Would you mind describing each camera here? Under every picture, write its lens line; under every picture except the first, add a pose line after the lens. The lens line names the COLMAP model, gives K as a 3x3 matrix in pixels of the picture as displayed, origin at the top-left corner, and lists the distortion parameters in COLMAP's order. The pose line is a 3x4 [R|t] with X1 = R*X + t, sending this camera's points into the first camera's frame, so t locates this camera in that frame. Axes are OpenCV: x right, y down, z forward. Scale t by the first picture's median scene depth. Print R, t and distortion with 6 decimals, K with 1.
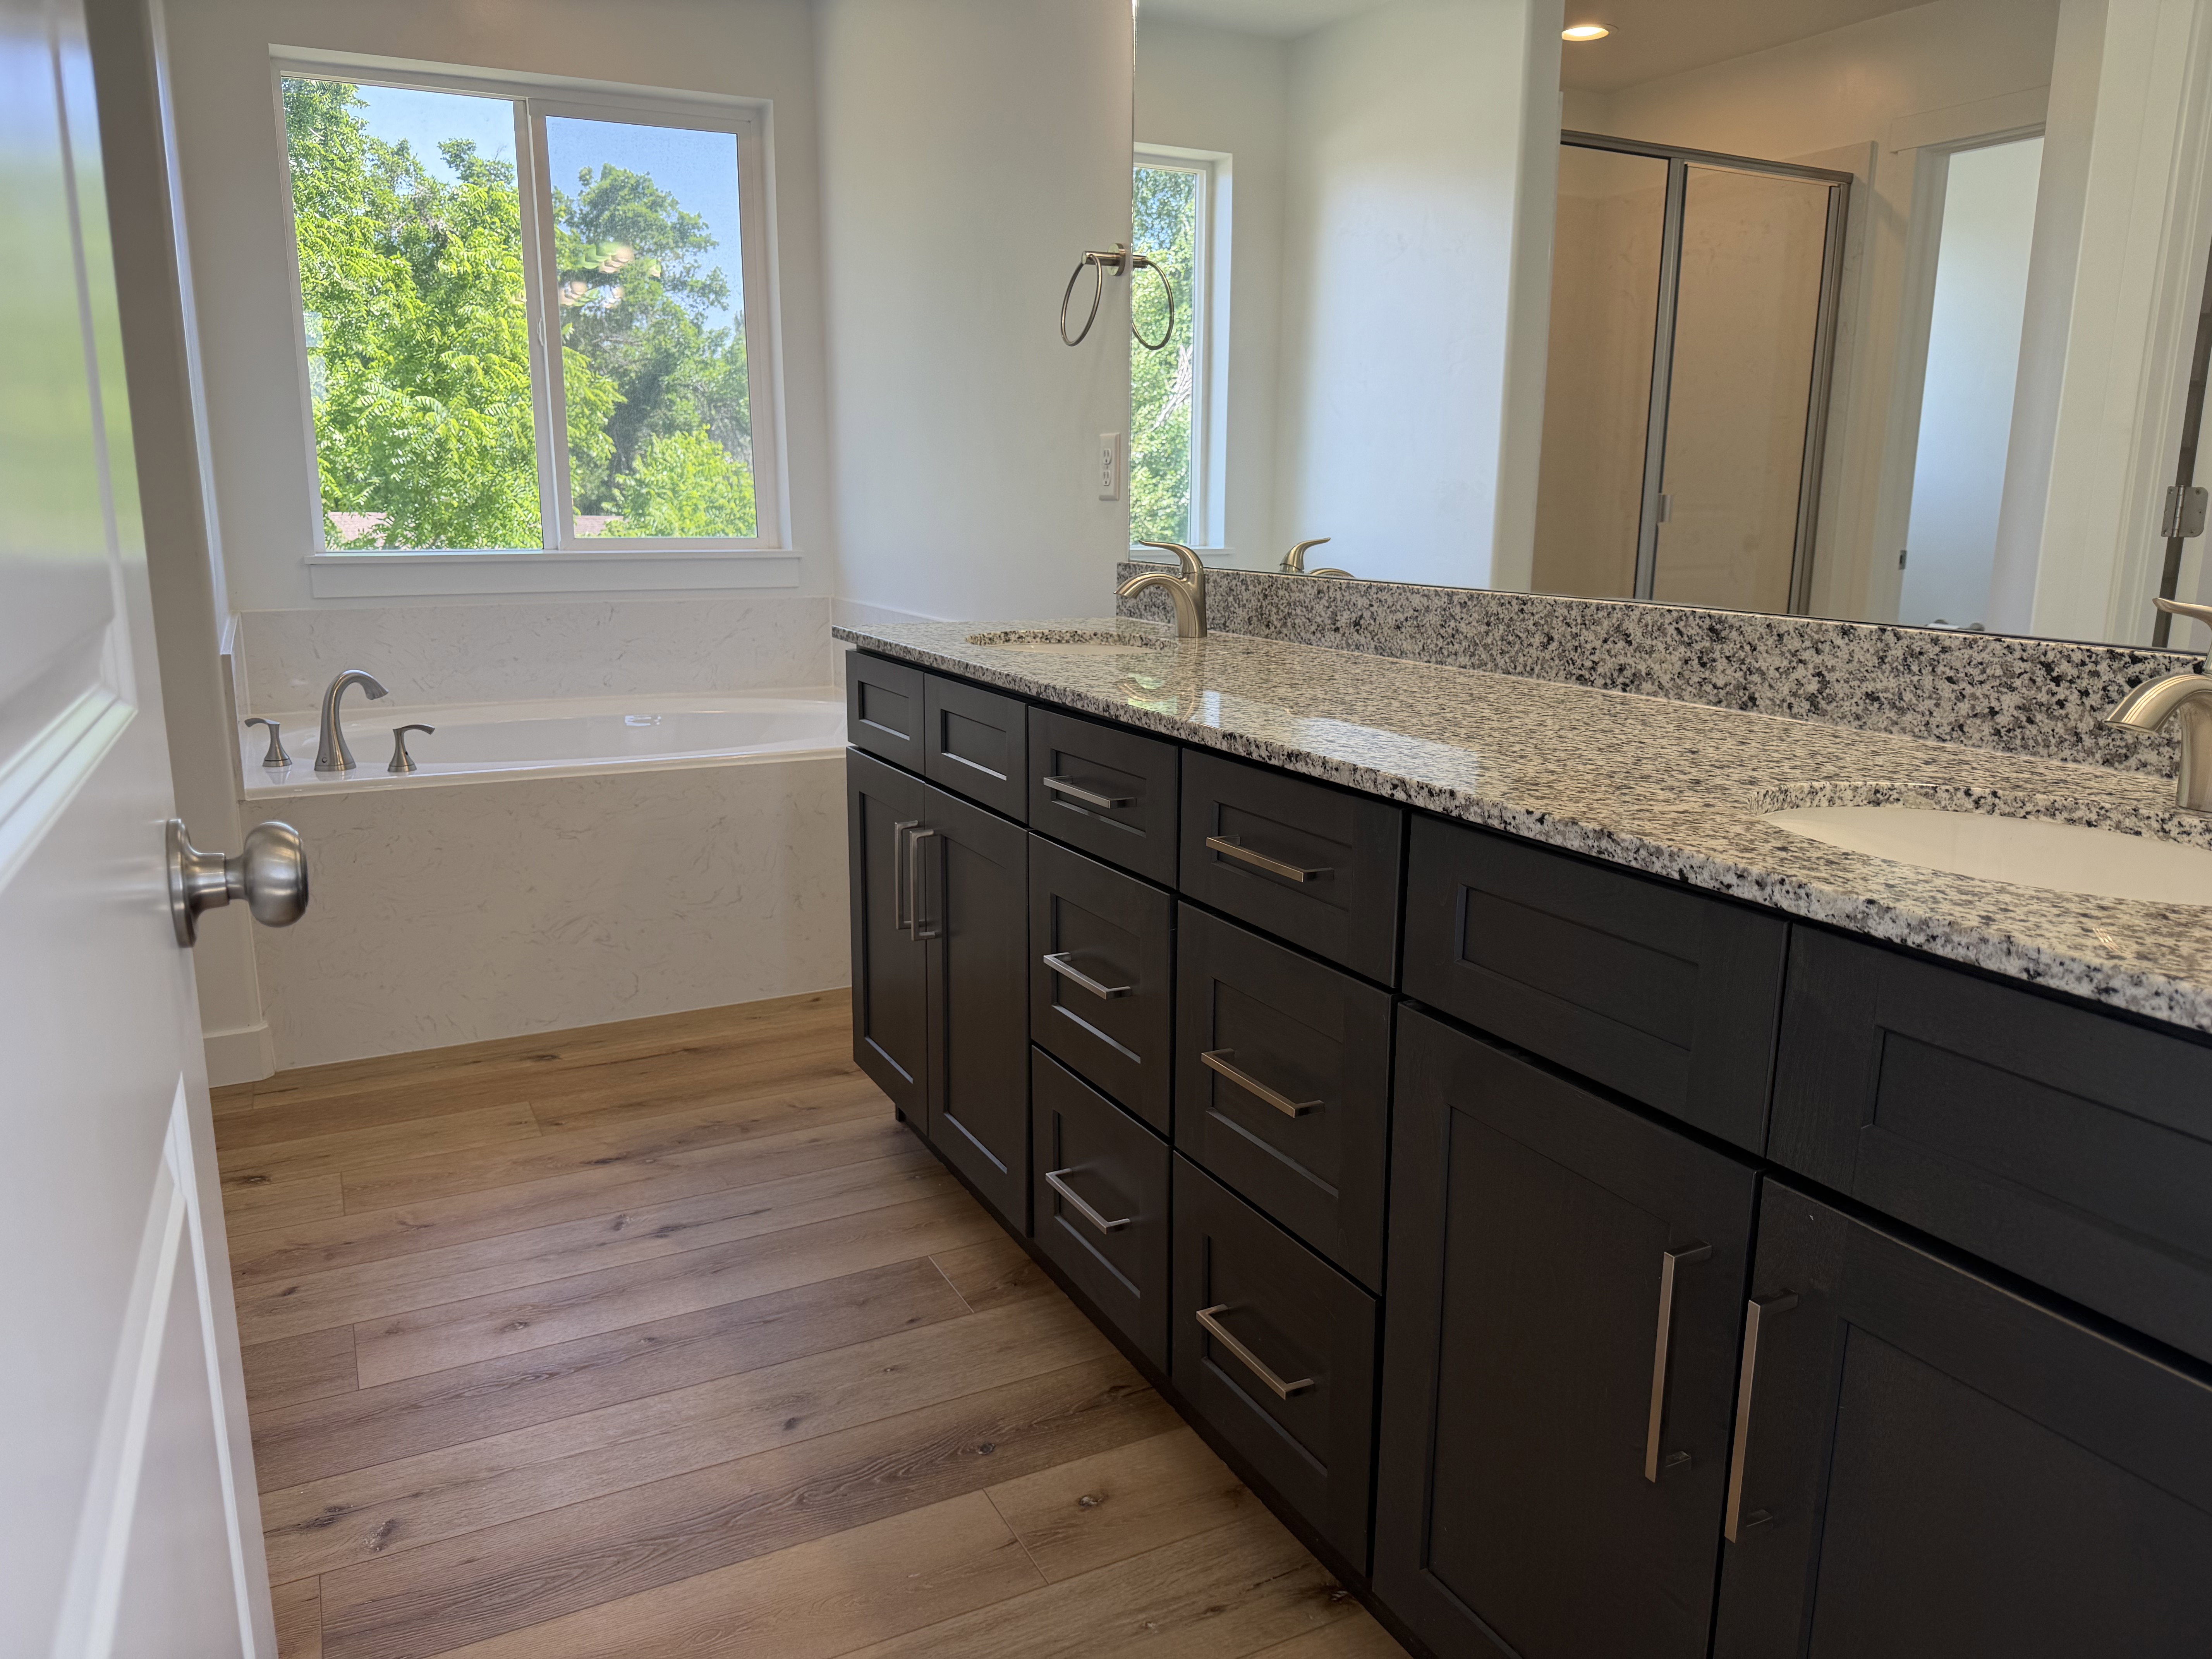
lens RADIAL K [[1522.6, 0, 1116.9], [0, 1522.6, 842.0], [0, 0, 1]] dist [0.113609, -0.223606]
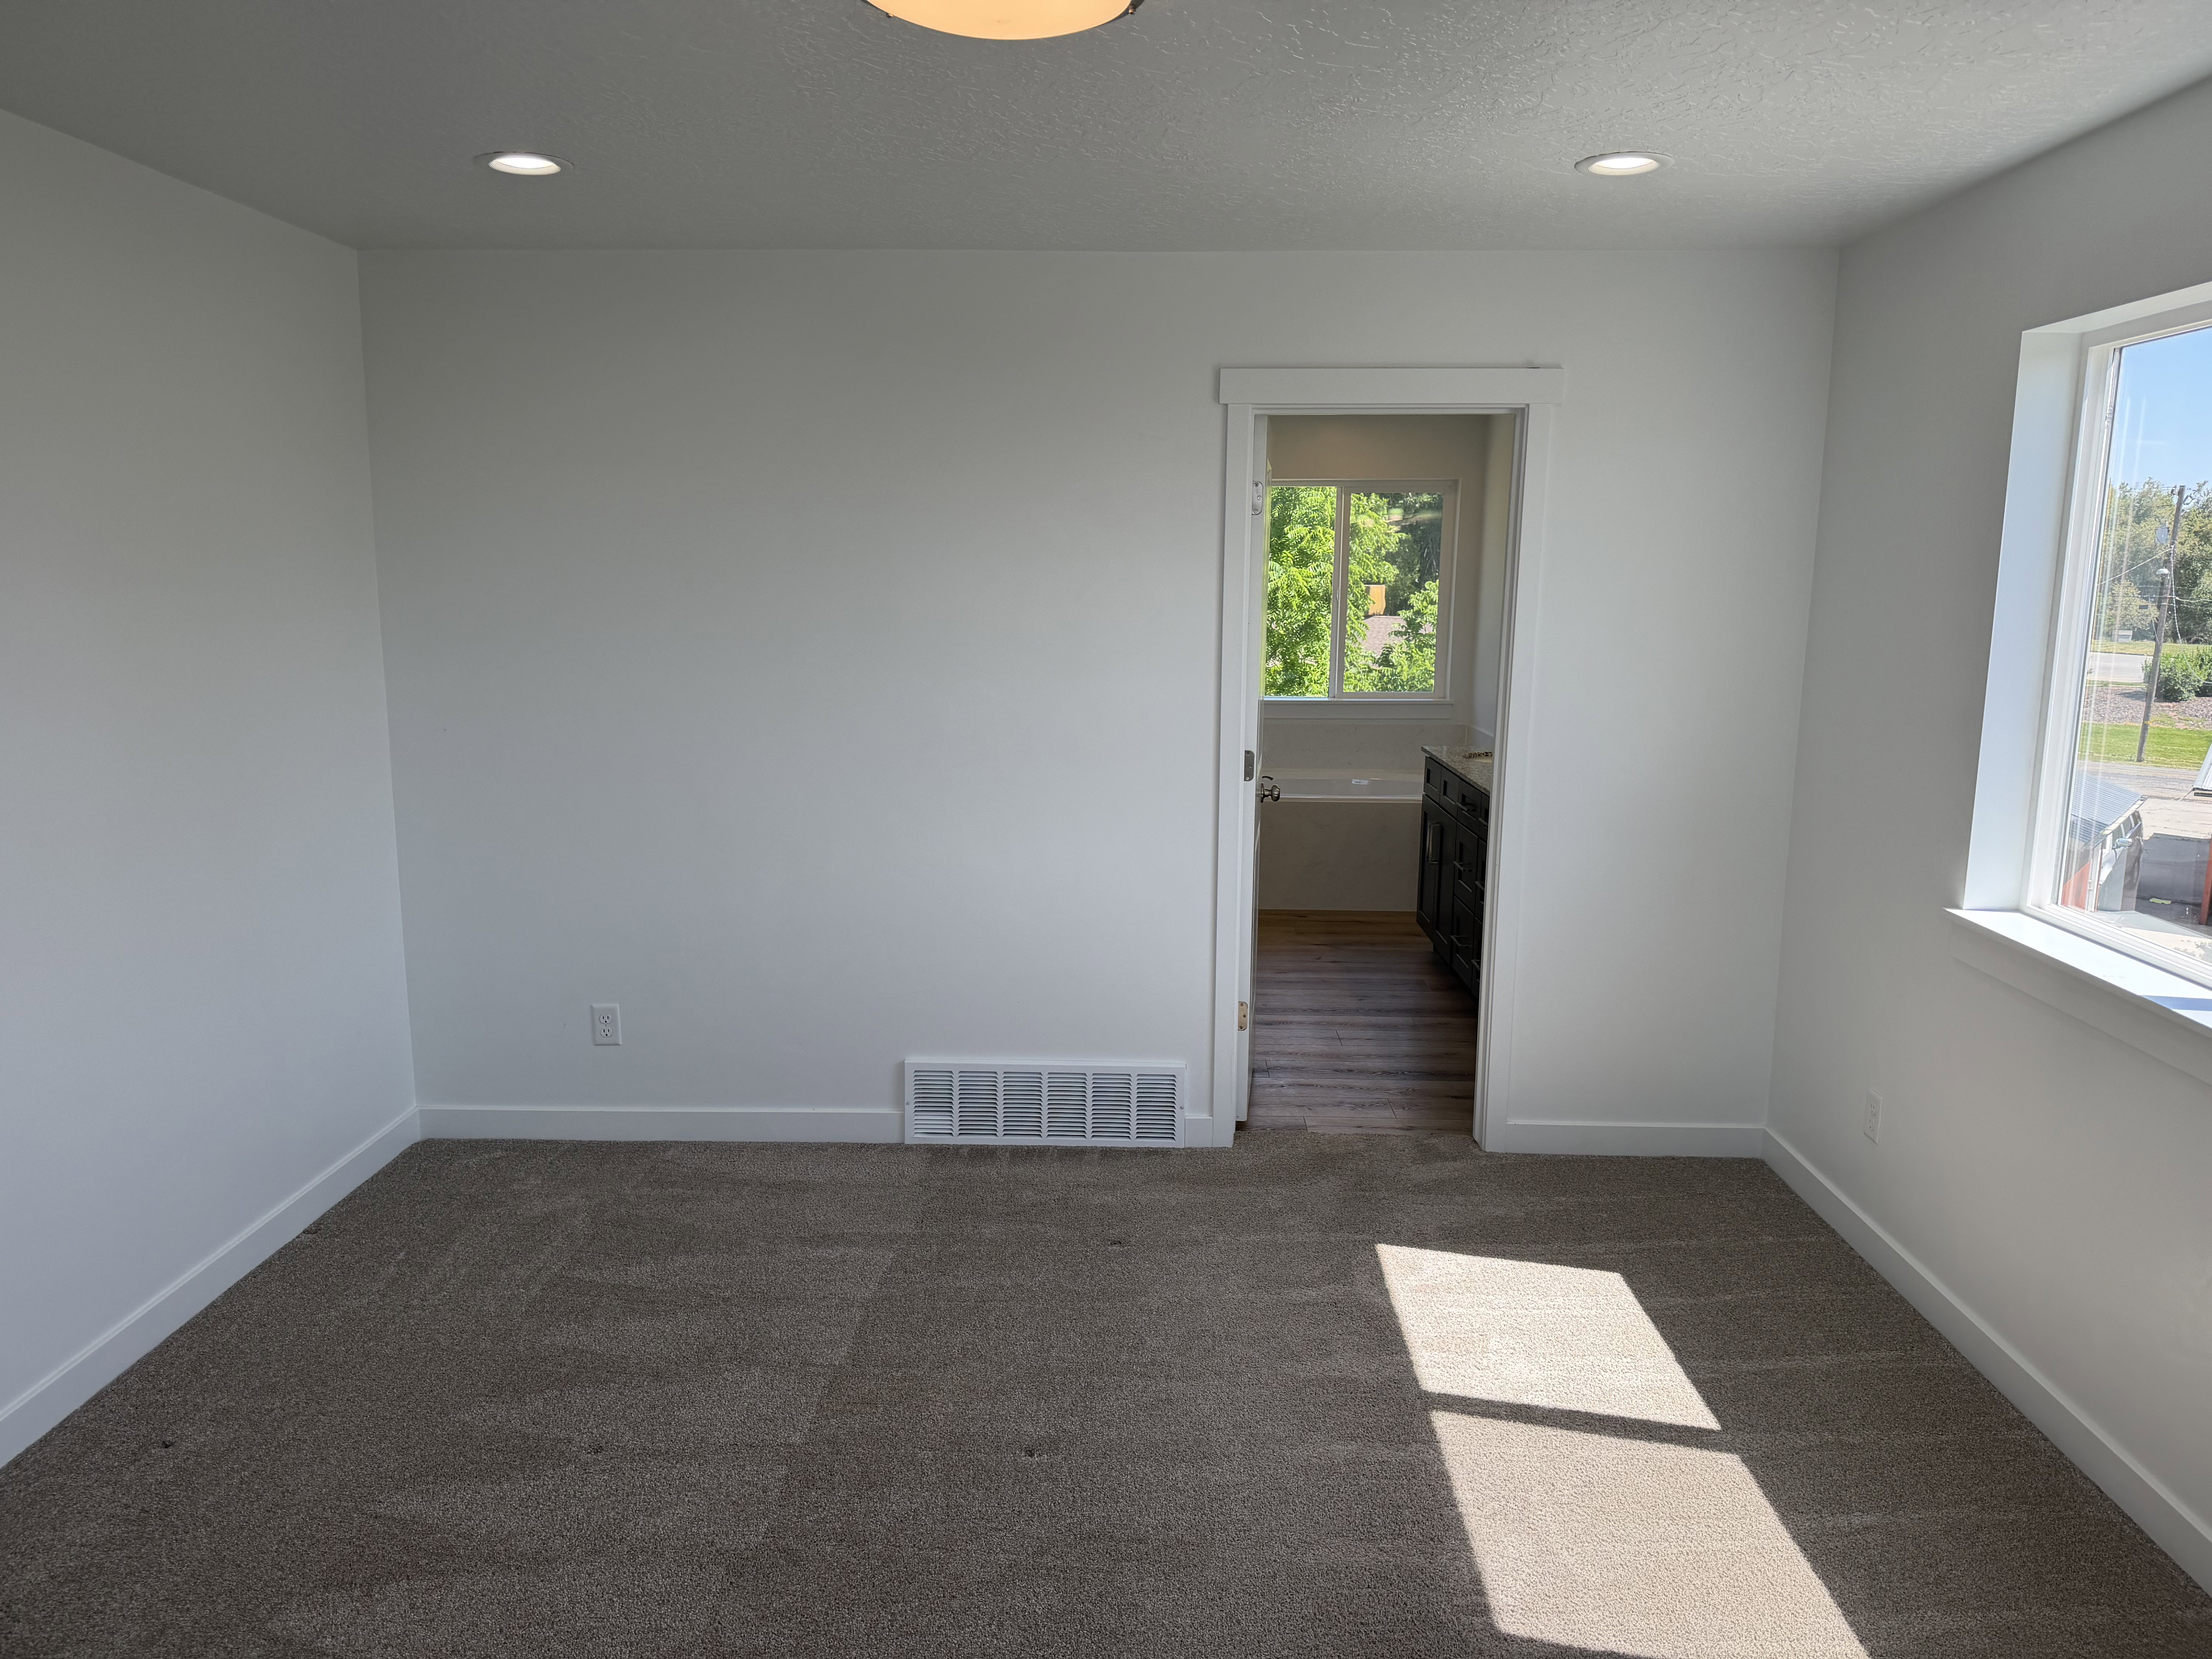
lens RADIAL K [[1499.7, 0, 1117.2], [0, 1499.7, 823.9], [0, 0, 1]] dist [0.172807, -0.341194]
pose [[0.873430, 0.079361, -0.480440, 0.721788], [-0.108294, 0.993579, -0.032752, 0.150866], [0.474756, 0.080635, 0.876416, -1.763006]]
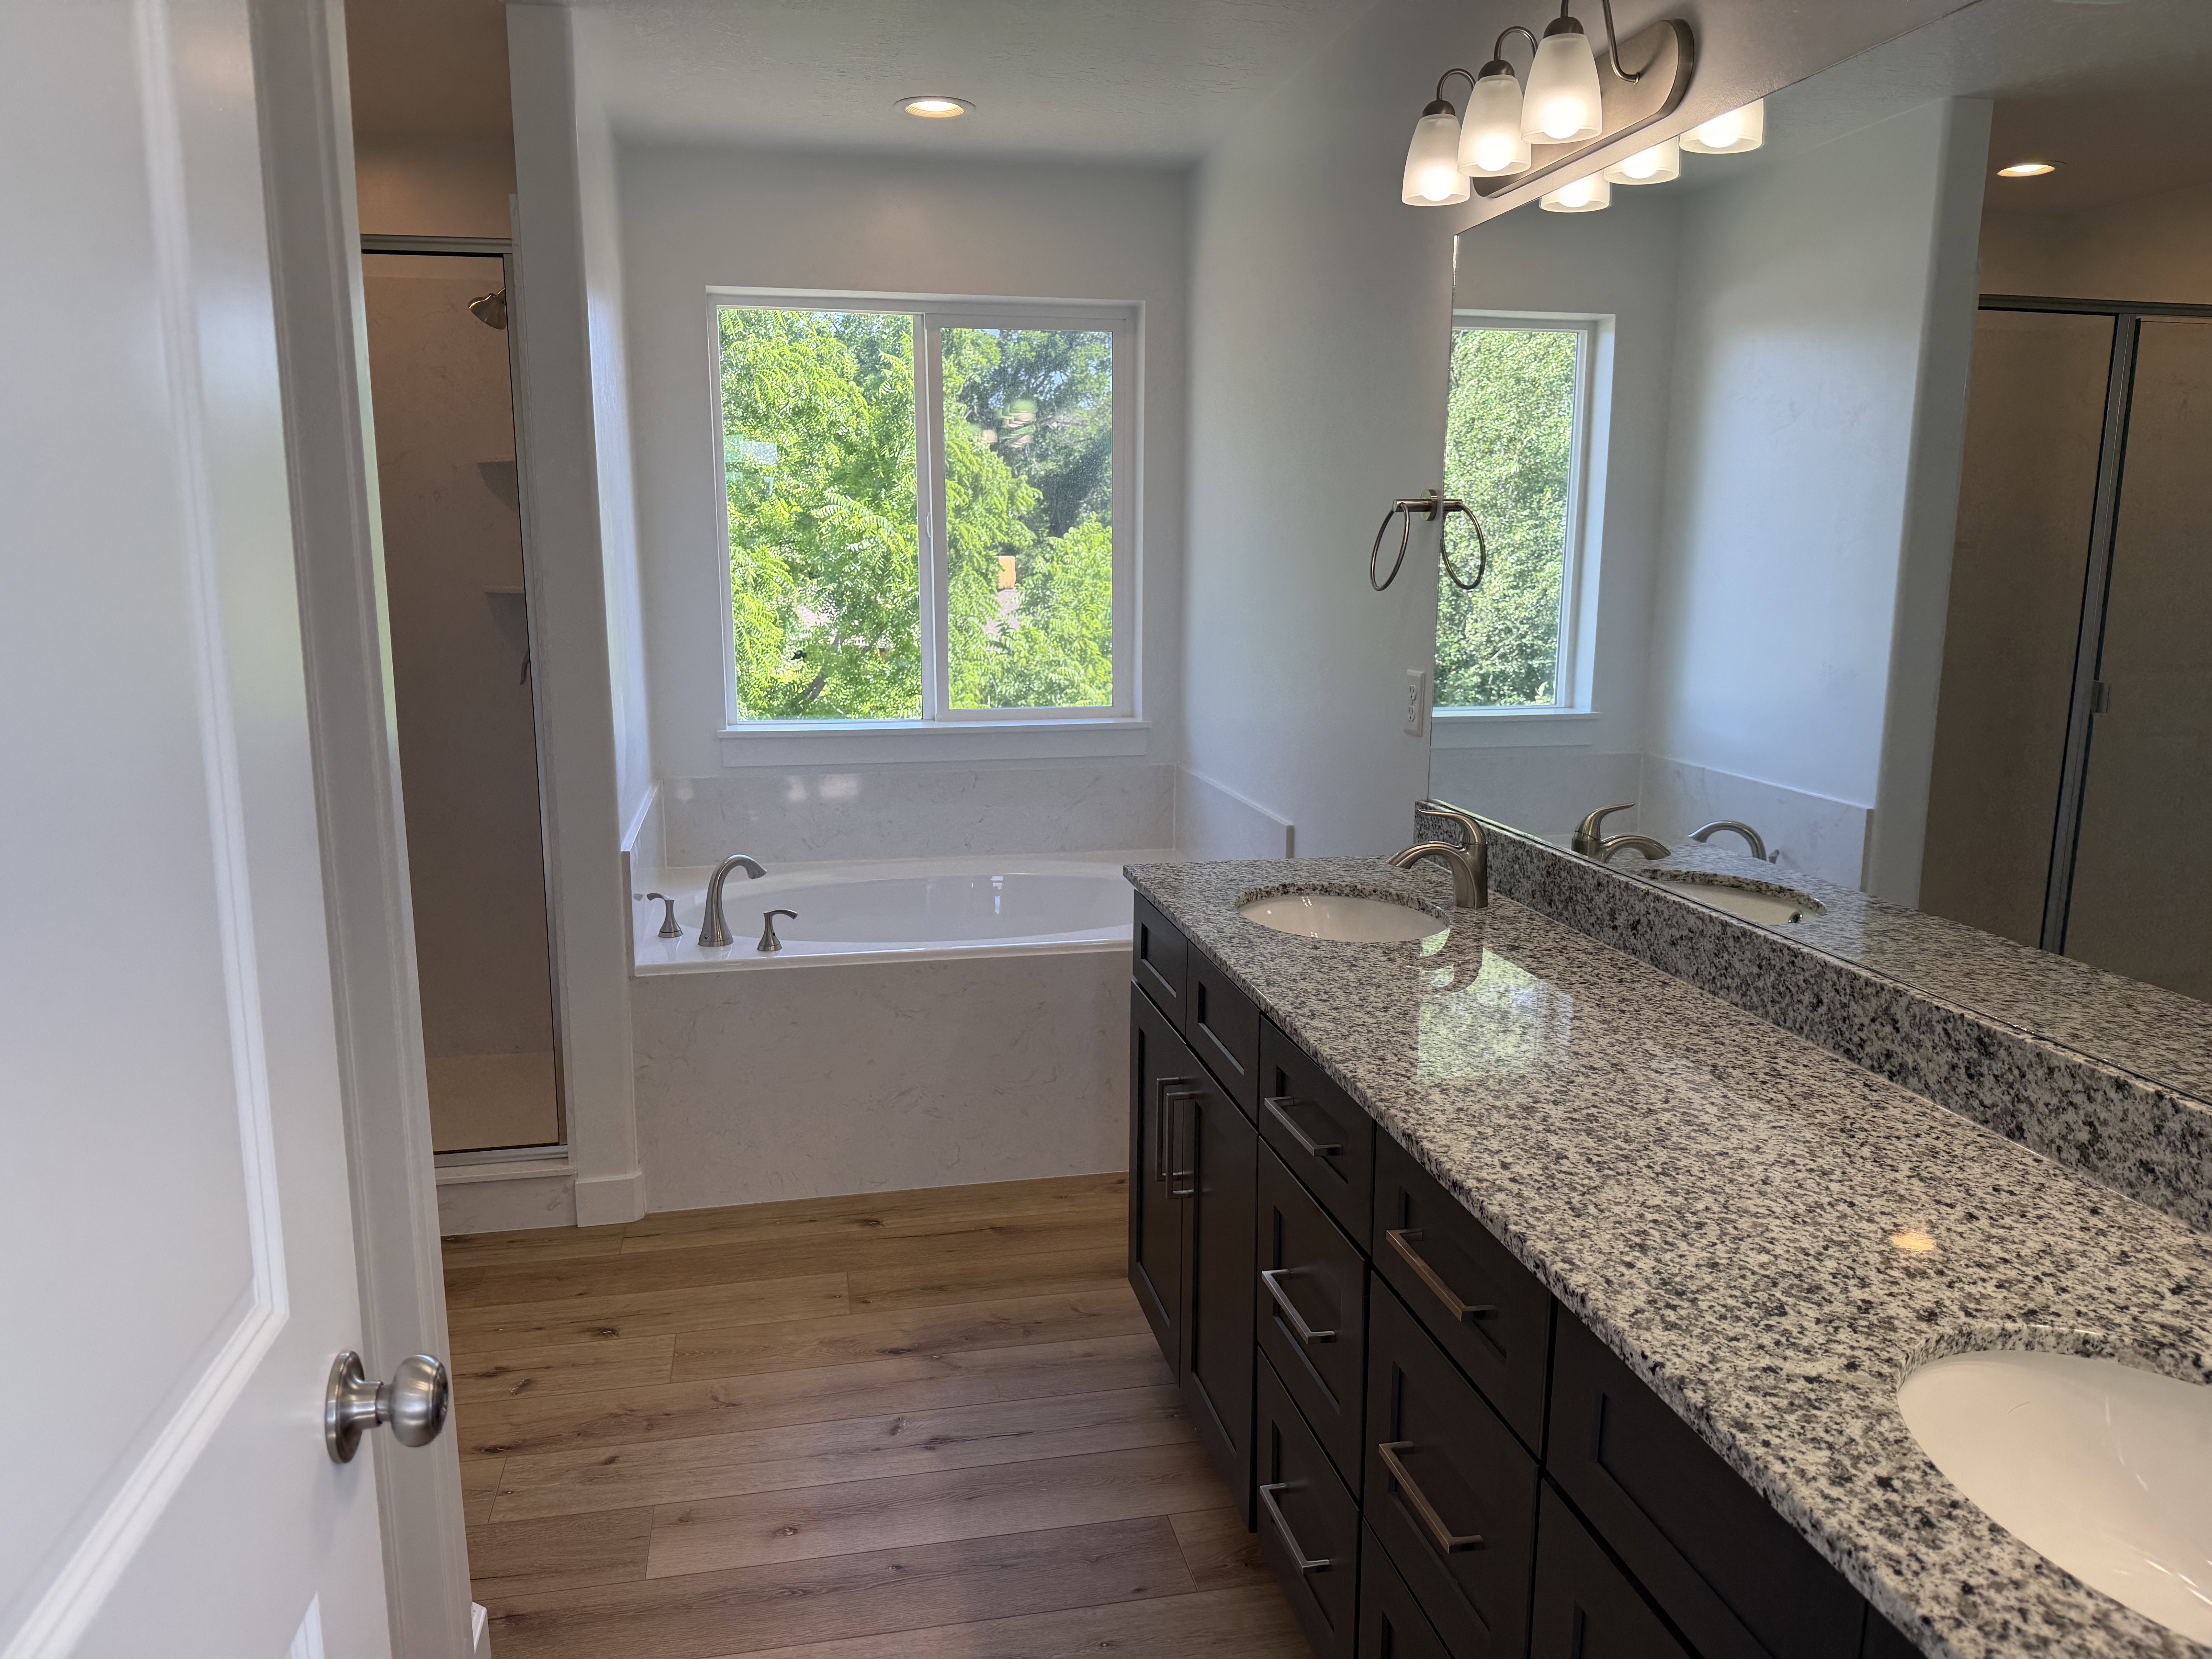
lens RADIAL K [[1546.8, 0, 1106.0], [0, 1546.8, 829.5], [0, 0, 1]] dist [0.002317, -0.004301]
pose [[0.961626, 0.047477, -0.270223, 0.099197], [-0.059679, 0.997527, -0.037117, -0.151730], [0.267793, 0.051819, 0.962082, -0.021165]]
